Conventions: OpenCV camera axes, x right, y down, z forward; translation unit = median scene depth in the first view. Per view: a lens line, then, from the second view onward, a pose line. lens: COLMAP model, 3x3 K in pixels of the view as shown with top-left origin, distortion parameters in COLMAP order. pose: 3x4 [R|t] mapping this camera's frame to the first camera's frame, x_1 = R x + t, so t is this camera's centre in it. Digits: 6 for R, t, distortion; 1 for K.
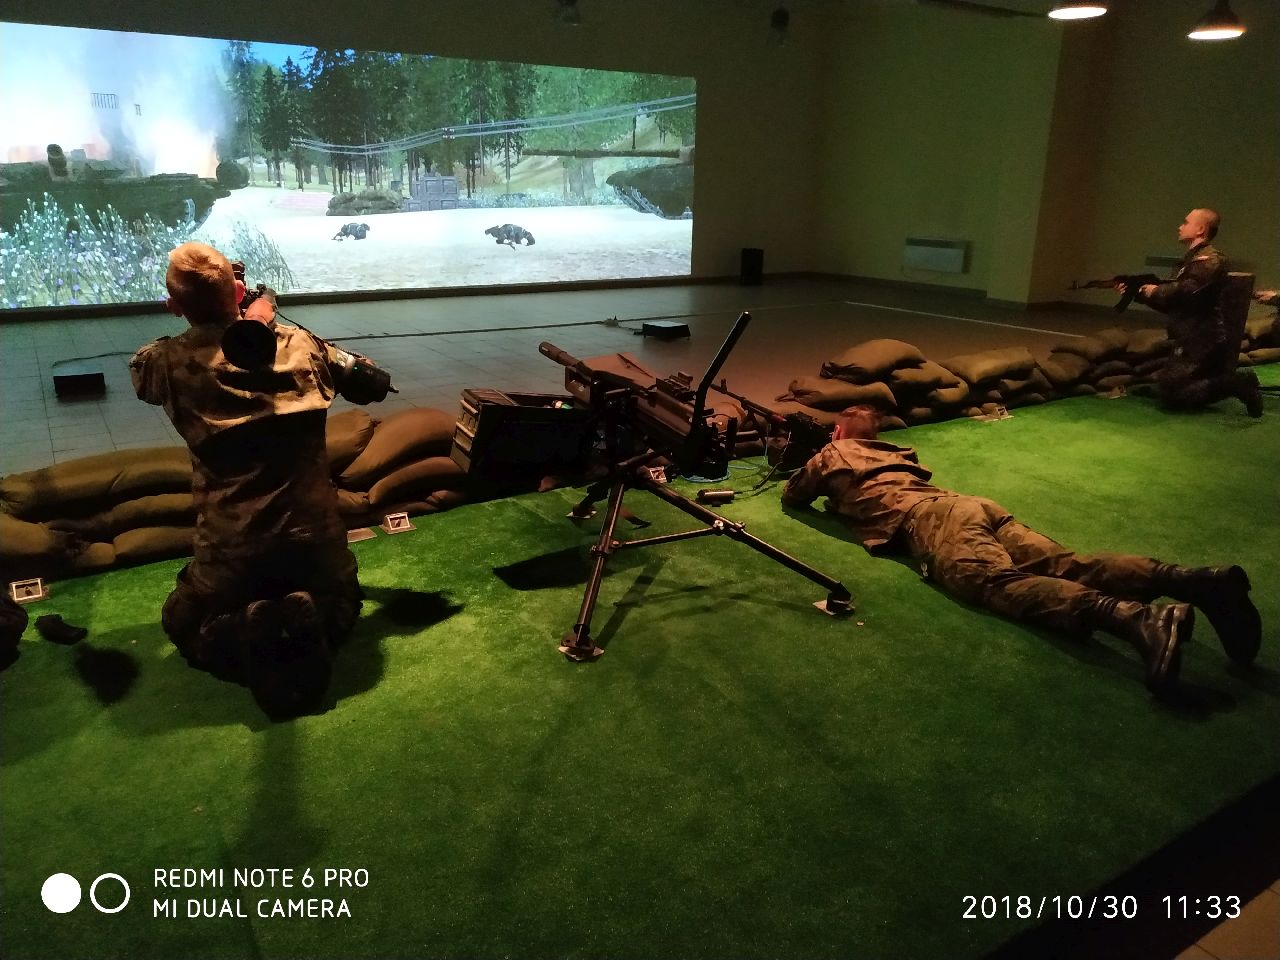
lens RADIAL K [[909.4, 0, 639.5], [0, 909.4, 483.6], [0, 0, 1]] dist [0.045803, -0.080346]
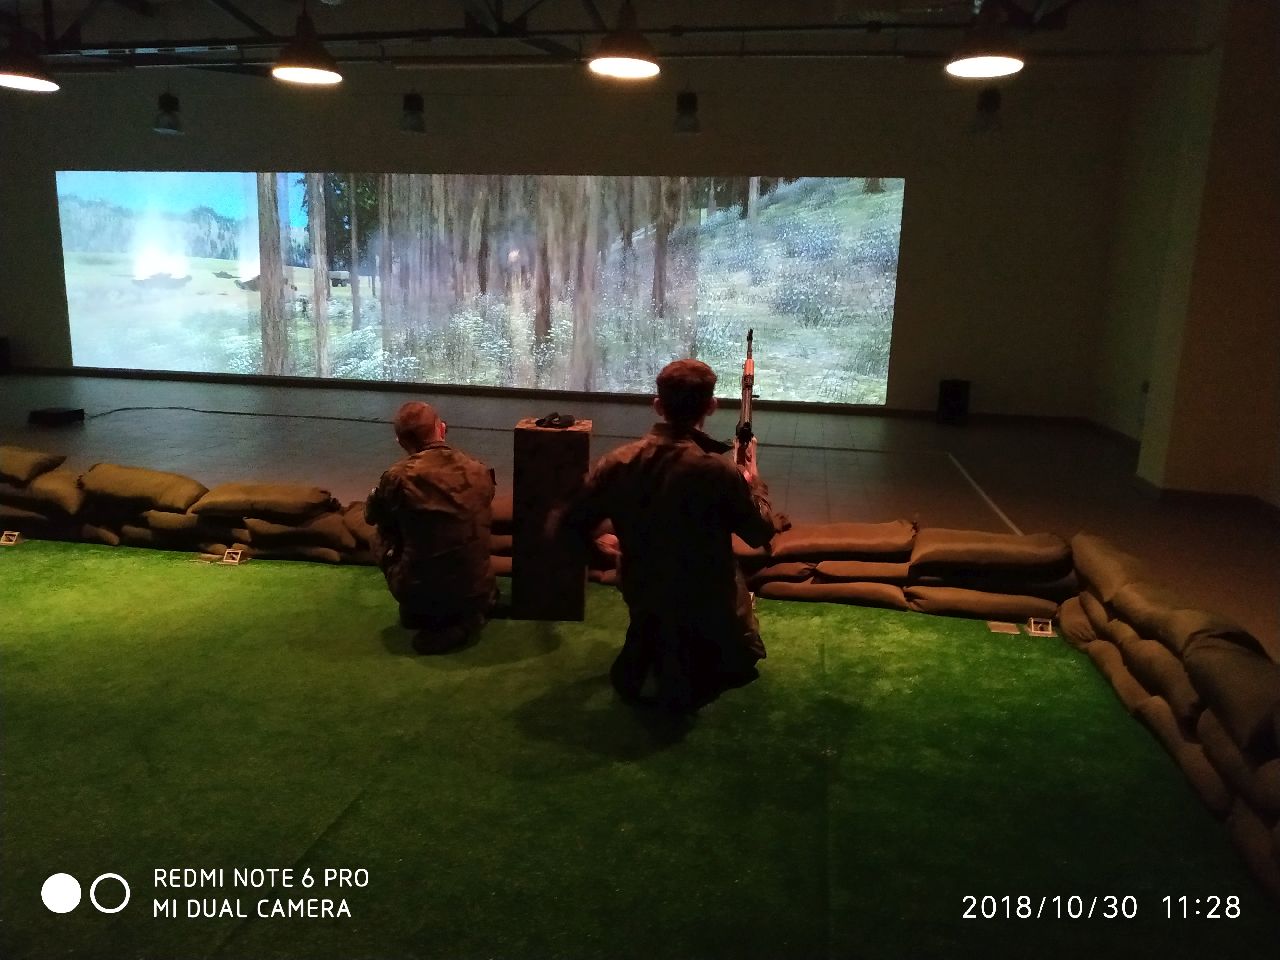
lens RADIAL K [[939.9, 0, 638.3], [0, 939.9, 484.1], [0, 0, 1]] dist [0.037087, -0.044050]
pose [[0.737200, 0.147683, -0.659338, 1.708468], [-0.228748, 0.972748, -0.037878, -0.270473], [0.635776, 0.178746, 0.750892, 0.816366]]
